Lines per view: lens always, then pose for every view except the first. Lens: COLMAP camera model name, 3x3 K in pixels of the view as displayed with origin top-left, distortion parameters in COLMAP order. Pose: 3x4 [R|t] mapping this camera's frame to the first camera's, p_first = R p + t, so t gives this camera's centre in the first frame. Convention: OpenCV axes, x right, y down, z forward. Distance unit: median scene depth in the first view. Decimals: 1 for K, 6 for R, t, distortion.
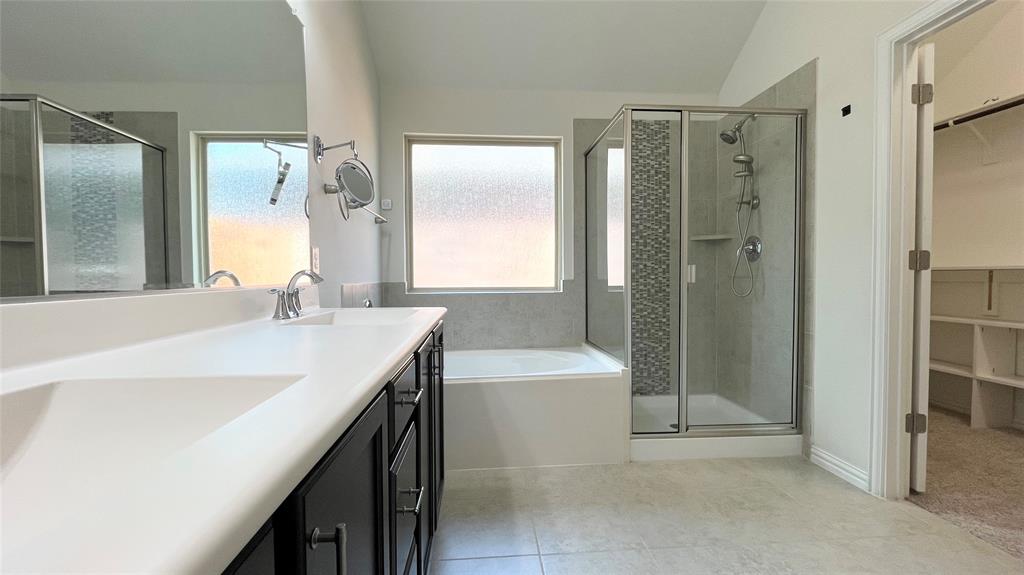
lens RADIAL K [[417.1, 0, 505.9], [0, 417.1, 289.2], [0, 0, 1]] dist [-0.001437, -0.000699]
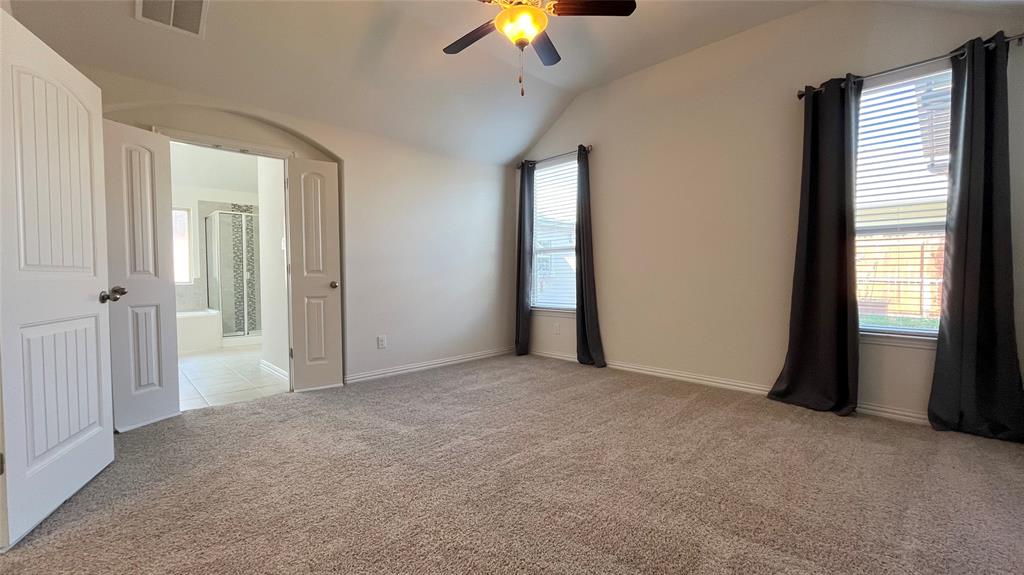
lens RADIAL K [[417.1, 0, 505.2], [0, 417.1, 290.3], [0, 0, 1]] dist [-0.001437, -0.000699]
pose [[0.760280, -0.020417, 0.649274, -0.030232], [0.019004, 0.999777, 0.009185, 0.049398], [-0.649317, 0.005355, 0.760499, -1.584243]]
